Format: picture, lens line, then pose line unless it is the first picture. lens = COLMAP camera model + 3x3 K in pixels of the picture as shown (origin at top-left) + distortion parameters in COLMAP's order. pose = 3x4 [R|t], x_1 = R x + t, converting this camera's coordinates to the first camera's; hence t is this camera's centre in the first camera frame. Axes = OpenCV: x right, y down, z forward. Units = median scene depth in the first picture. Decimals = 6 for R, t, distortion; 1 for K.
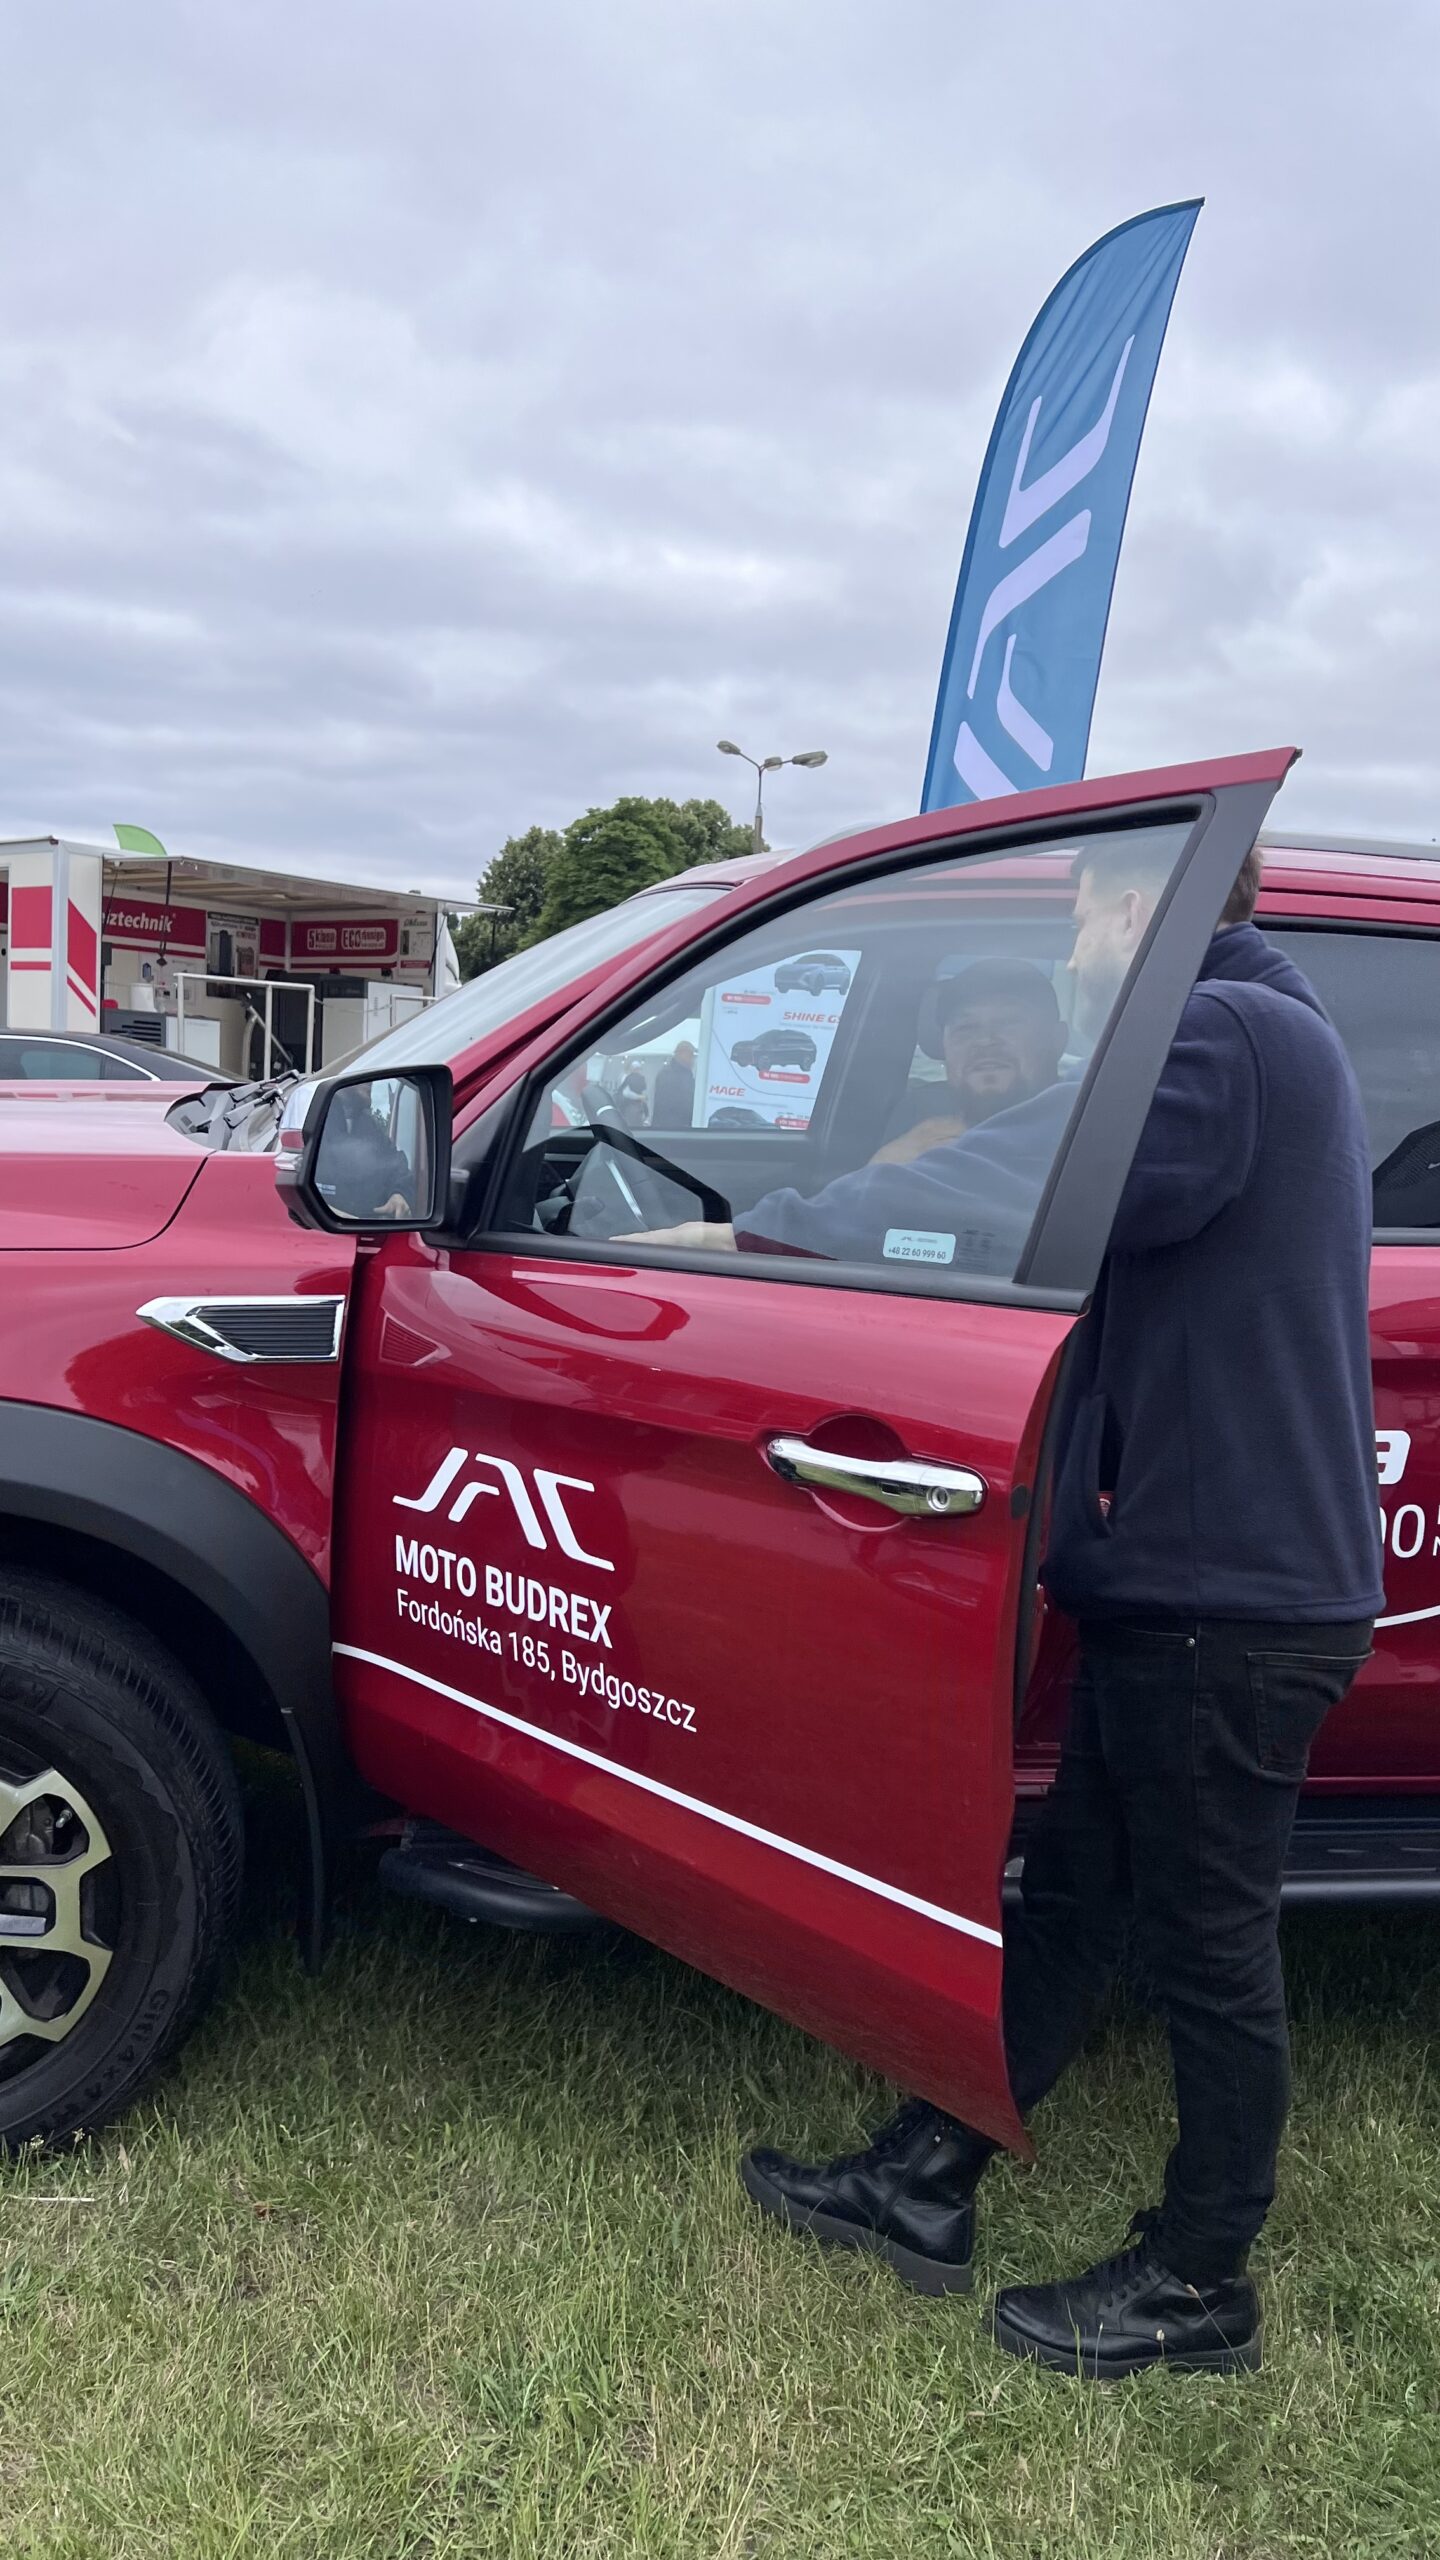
lens RADIAL K [[1893.5, 0, 709.3], [0, 1893.5, 1277.4], [0, 0, 1]] dist [0.048870, -0.033834]
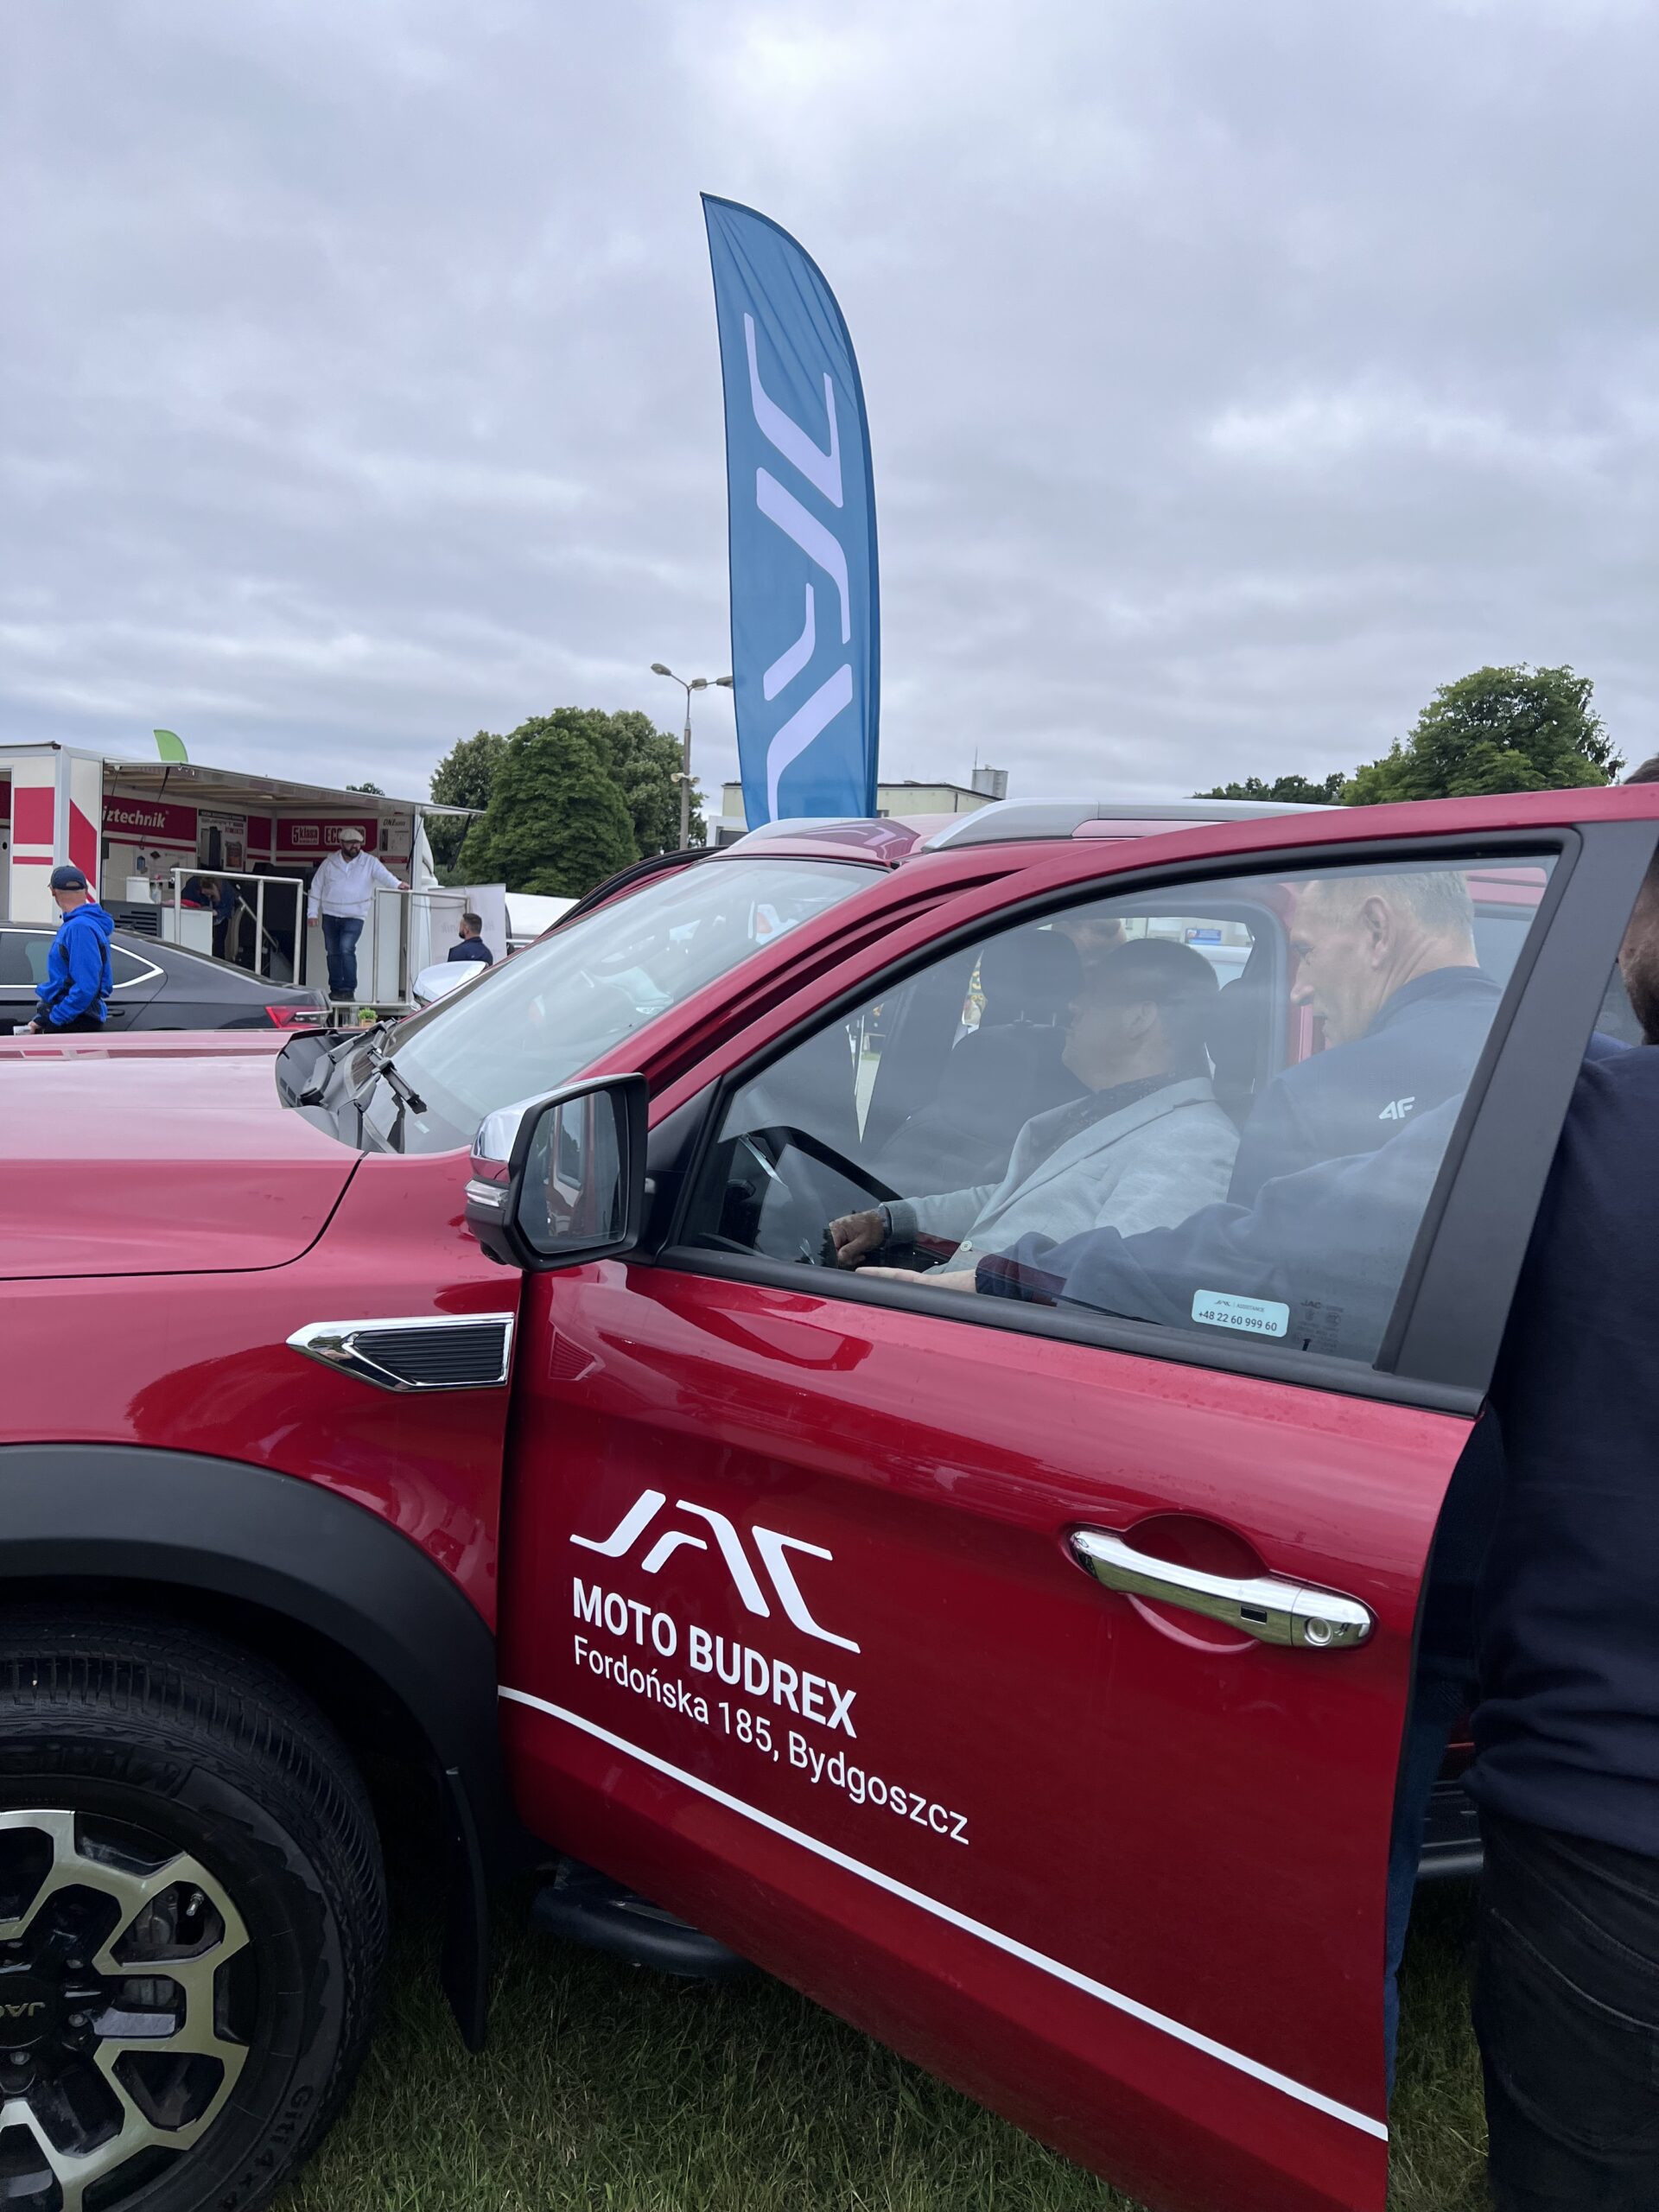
lens RADIAL K [[1636.3, 0, 819.5], [0, 1636.3, 1099.4], [0, 0, 1]] dist [0.034760, -0.024856]
pose [[0.993583, -0.003296, 0.113062, -0.133895], [0.004959, 0.999884, -0.014434, -0.082580], [-0.113001, 0.014902, 0.993483, 0.190676]]
